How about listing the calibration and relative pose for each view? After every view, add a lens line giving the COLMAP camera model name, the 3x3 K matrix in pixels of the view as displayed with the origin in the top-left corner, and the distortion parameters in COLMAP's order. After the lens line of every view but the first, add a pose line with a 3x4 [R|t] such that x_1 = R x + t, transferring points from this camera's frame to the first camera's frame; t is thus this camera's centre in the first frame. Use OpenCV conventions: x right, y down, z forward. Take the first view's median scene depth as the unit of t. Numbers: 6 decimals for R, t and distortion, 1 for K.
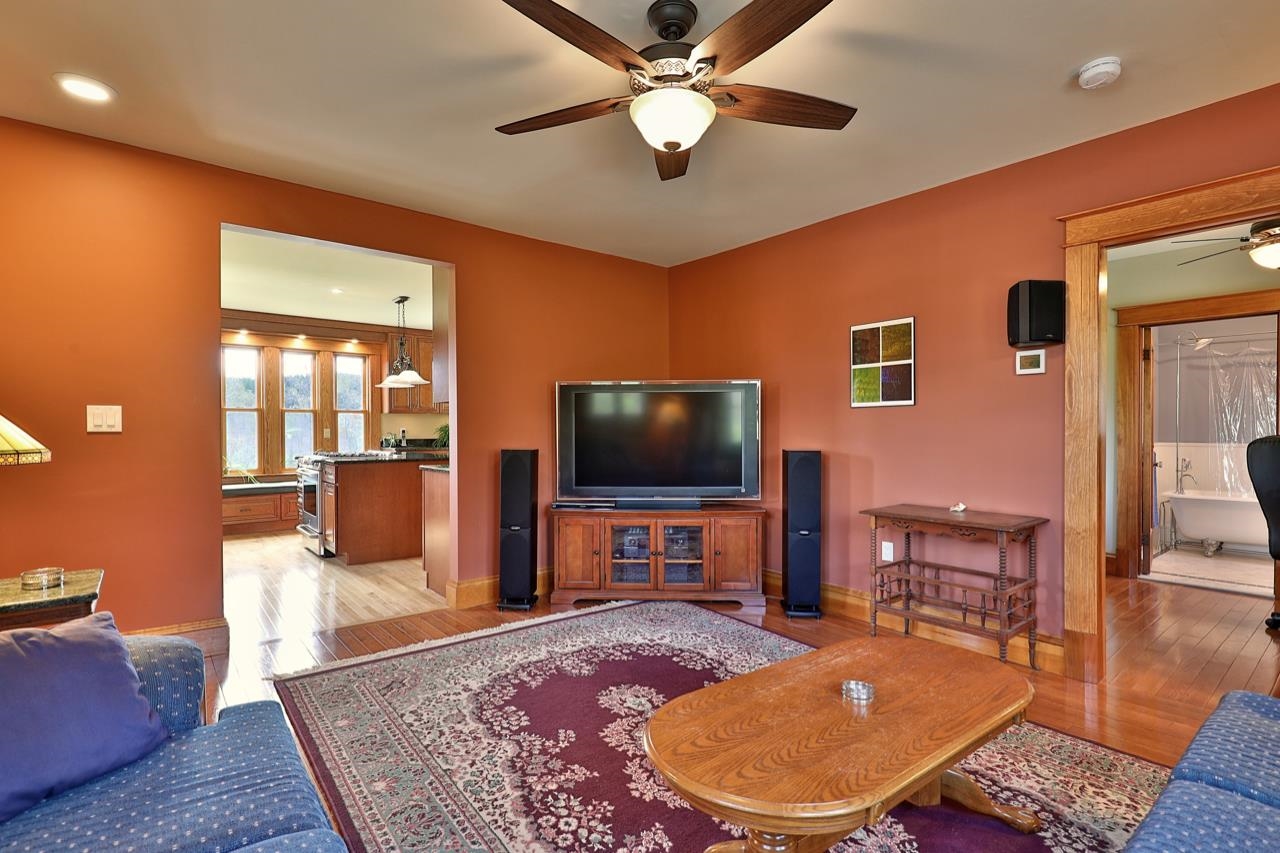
lens RADIAL K [[630.7, 0, 642.1], [0, 630.7, 433.6], [0, 0, 1]] dist [0.000488, 0.000385]
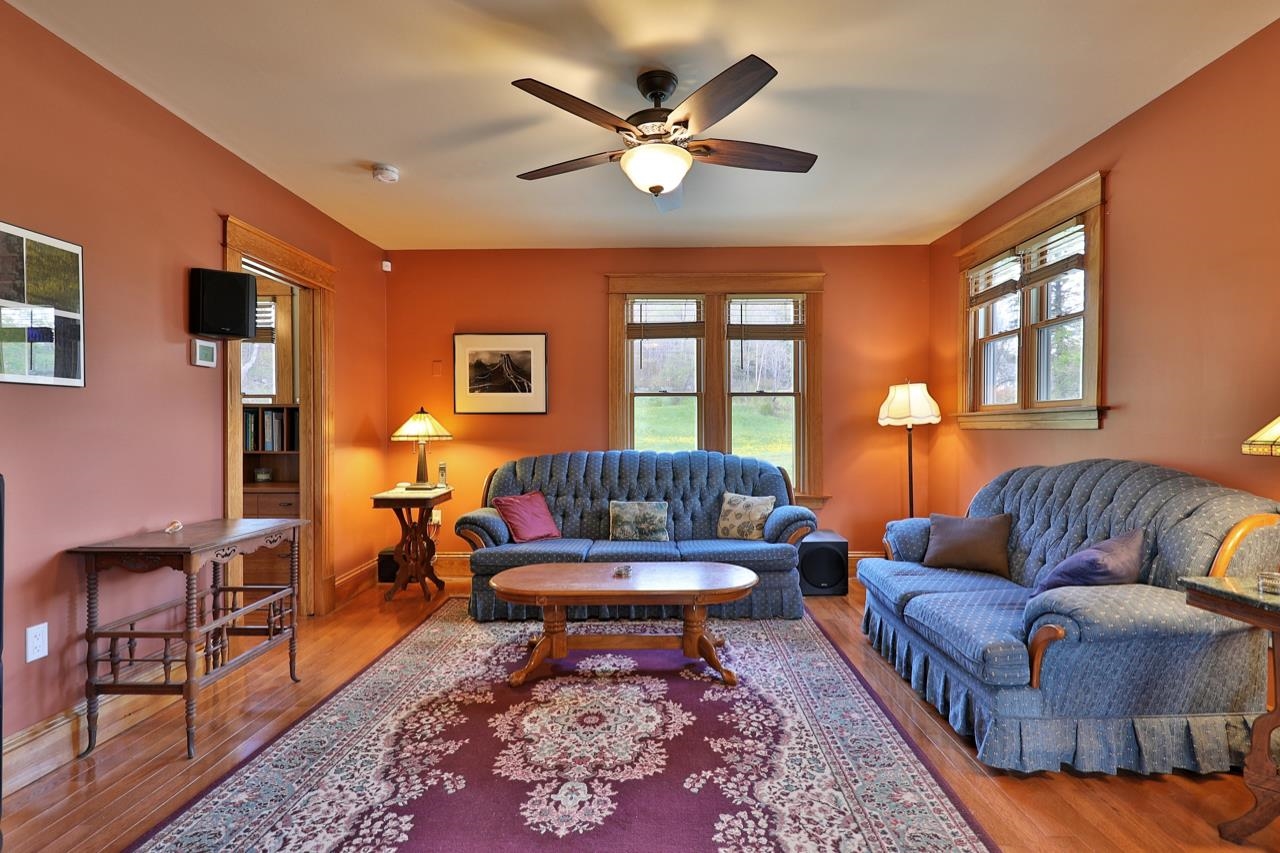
lens RADIAL K [[630.7, 0, 645.6], [0, 630.7, 430.9], [0, 0, 1]] dist [0.000488, 0.000385]
pose [[-0.778246, 0.001166, 0.627958, -0.589722], [0.007345, 0.999947, 0.007245, -0.002711], [-0.627916, 0.010251, -0.778213, 1.661472]]
